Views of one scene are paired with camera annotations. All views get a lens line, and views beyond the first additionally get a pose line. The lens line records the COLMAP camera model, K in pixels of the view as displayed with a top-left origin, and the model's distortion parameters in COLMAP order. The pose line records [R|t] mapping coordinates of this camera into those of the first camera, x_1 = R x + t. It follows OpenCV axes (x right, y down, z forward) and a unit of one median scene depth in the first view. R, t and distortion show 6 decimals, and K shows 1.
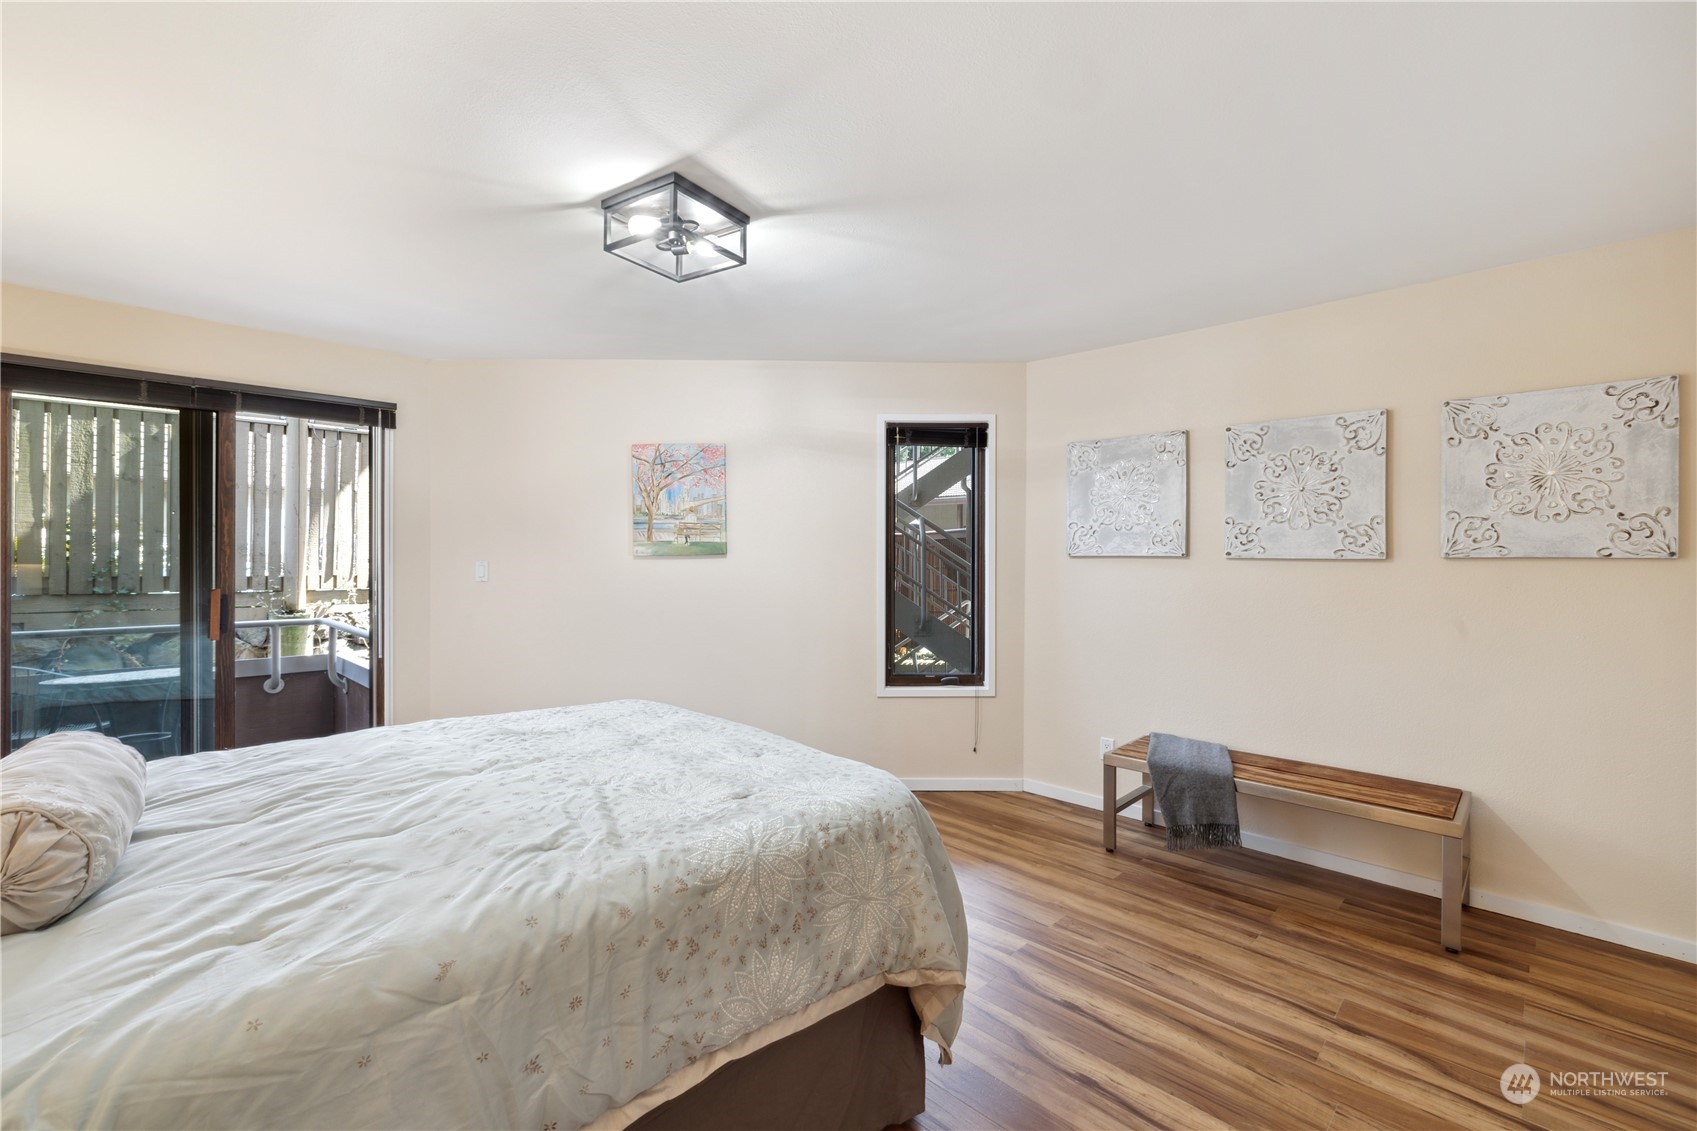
lens RADIAL K [[721.4, 0, 848.7], [0, 721.4, 559.4], [0, 0, 1]] dist [0.000137, 0.000041]
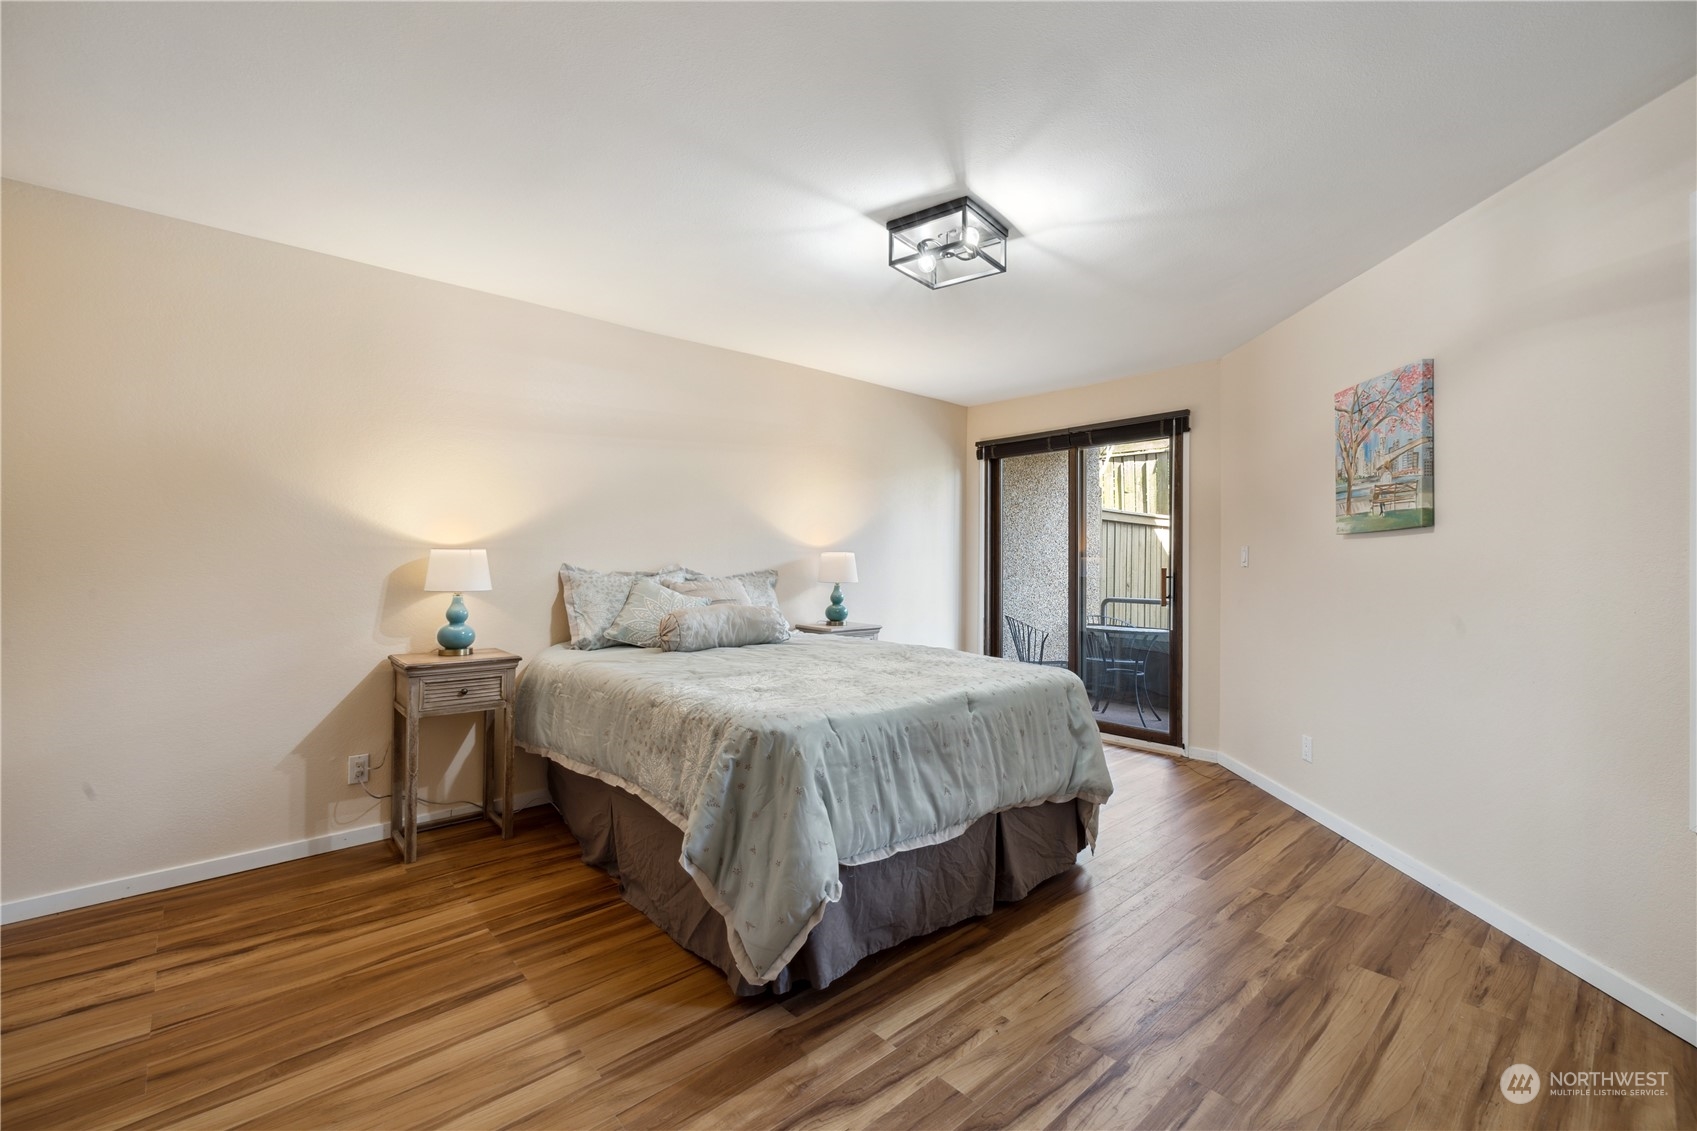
lens RADIAL K [[721.4, 0, 850.1], [0, 721.4, 564.4], [0, 0, 1]] dist [0.000137, 0.000041]
pose [[-0.057900, -0.003034, -0.998318, 0.519441], [-0.005216, 0.999983, -0.002737, 0.032393], [0.998309, 0.005048, -0.057915, 0.515874]]
